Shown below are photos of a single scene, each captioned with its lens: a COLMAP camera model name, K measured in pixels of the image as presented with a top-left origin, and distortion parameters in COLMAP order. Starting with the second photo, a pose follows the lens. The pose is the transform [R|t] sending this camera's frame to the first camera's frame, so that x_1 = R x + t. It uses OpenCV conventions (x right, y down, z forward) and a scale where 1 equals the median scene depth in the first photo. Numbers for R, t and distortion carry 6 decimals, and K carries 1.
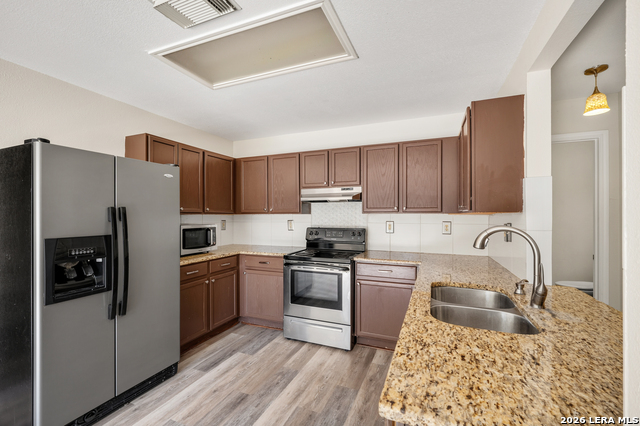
lens RADIAL K [[278.0, 0, 320.0], [0, 278.0, 213.0], [0, 0, 1]] dist [-0.000347, -0.000008]
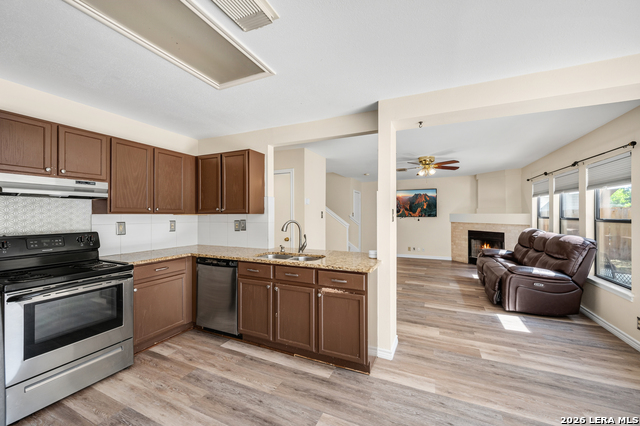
lens RADIAL K [[258.0, 0, 319.0], [0, 258.0, 211.3], [0, 0, 1]] dist [0.000499, 0.000071]
pose [[0.041098, 0.013670, 0.999062, -0.823895], [-0.001993, 0.999906, -0.013600, 0.004379], [-0.999153, -0.001433, 0.041122, 0.411074]]
